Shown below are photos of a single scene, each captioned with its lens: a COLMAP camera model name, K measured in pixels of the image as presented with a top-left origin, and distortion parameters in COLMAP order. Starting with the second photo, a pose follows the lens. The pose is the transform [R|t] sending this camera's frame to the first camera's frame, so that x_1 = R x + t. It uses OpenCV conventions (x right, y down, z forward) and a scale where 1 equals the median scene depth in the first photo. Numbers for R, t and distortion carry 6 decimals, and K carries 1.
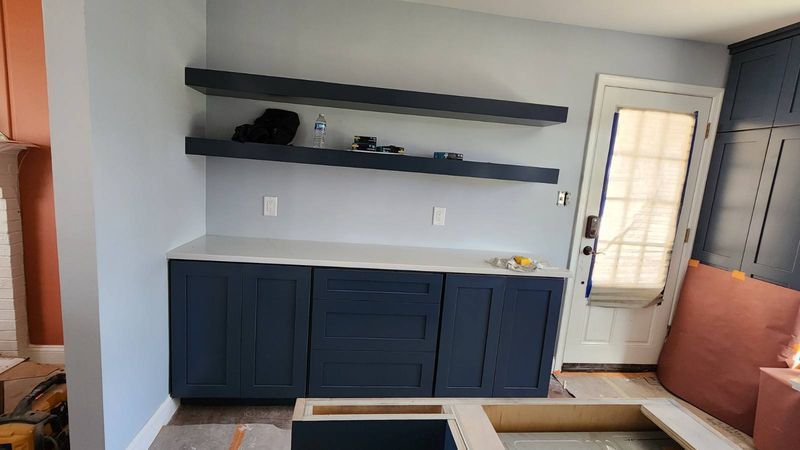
lens RADIAL K [[381.5, 0, 400.0], [0, 381.5, 225.0], [0, 0, 1]] dist [-0.001405, -0.000255]
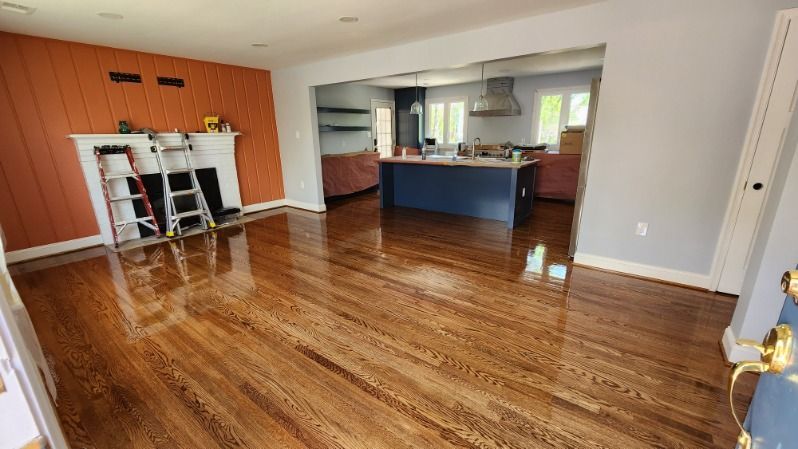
lens RADIAL K [[327.7, 0, 395.4], [0, 327.7, 225.1], [0, 0, 1]] dist [0.001381, 0.000234]
pose [[0.698939, -0.285145, 0.655878, -1.601850], [0.187648, 0.958067, 0.216556, 0.118639], [-0.690125, -0.028285, 0.723137, -1.367016]]
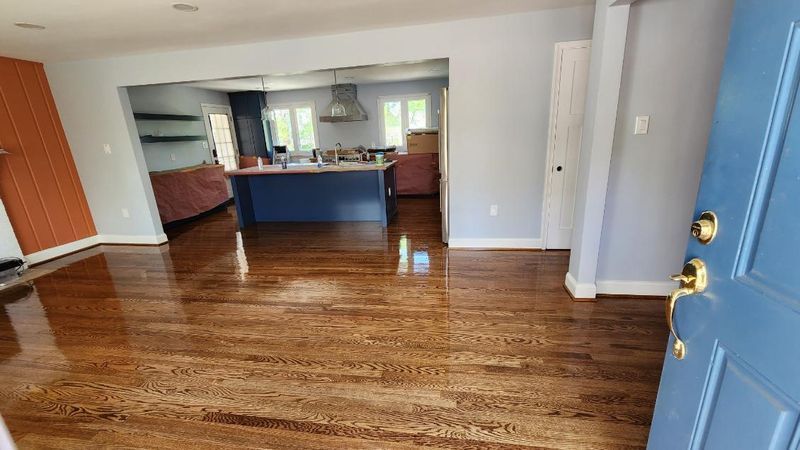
lens RADIAL K [[328.5, 0, 396.4], [0, 328.5, 225.6], [0, 0, 1]] dist [0.001381, 0.000234]
pose [[0.288901, -0.355433, 0.888934, -1.653387], [0.225581, 0.927656, 0.297603, 0.087022], [-0.930403, 0.114549, 0.348179, -1.231198]]
